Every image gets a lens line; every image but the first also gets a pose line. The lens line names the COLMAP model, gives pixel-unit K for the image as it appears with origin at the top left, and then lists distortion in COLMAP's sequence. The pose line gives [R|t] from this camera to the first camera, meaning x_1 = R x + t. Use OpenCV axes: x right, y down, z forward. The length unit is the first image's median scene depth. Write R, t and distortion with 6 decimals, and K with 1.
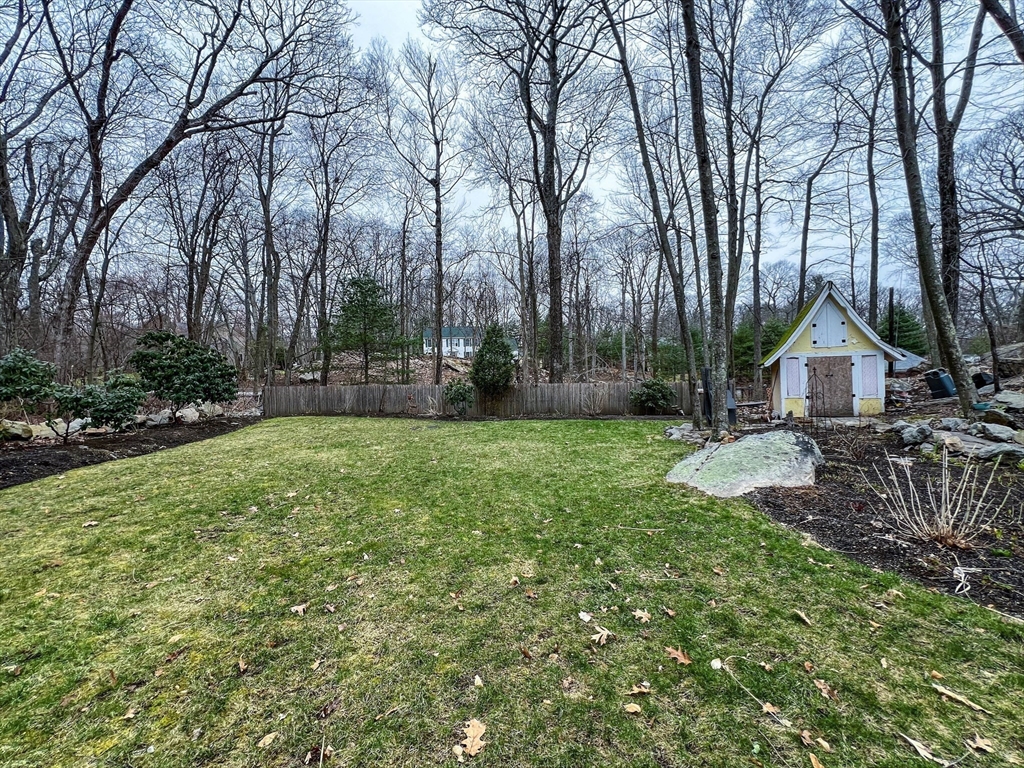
lens RADIAL K [[419.2, 0, 512.0], [0, 419.2, 384.0], [0, 0, 1]] dist [0.001769, 0.000238]
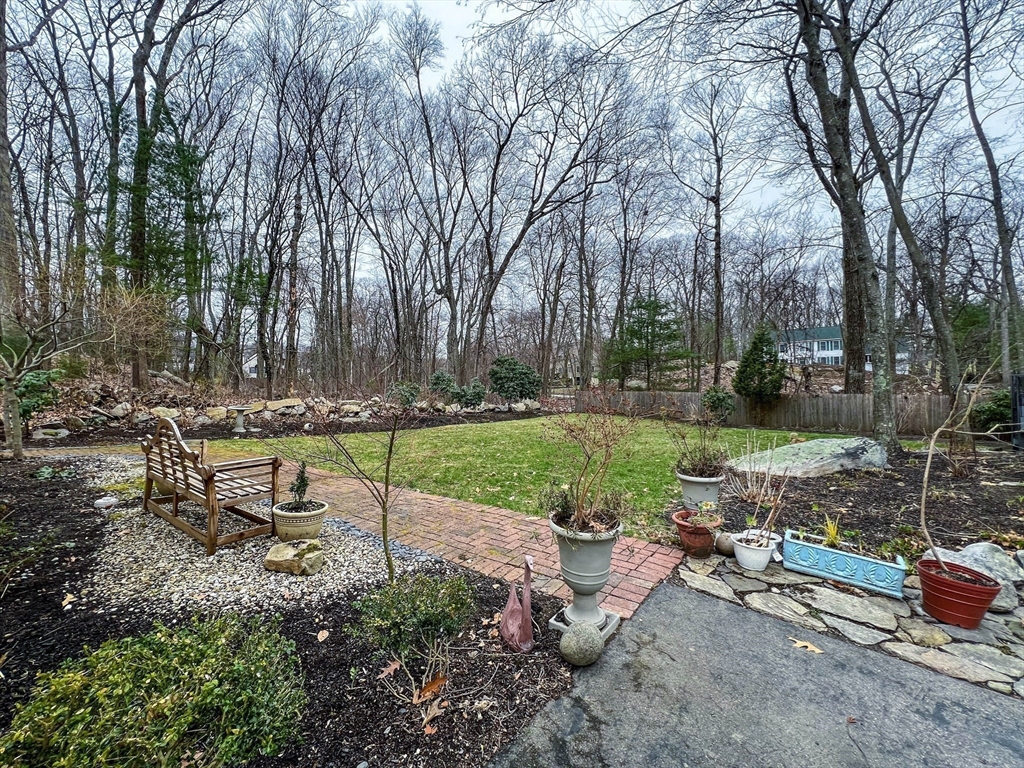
lens RADIAL K [[419.2, 0, 512.0], [0, 419.2, 384.0], [0, 0, 1]] dist [0.001769, 0.000238]
pose [[0.716940, 0.011581, -0.697039, 0.218475], [-0.019080, 0.999813, -0.003014, -0.005521], [0.696874, 0.015461, 0.717027, -0.115661]]
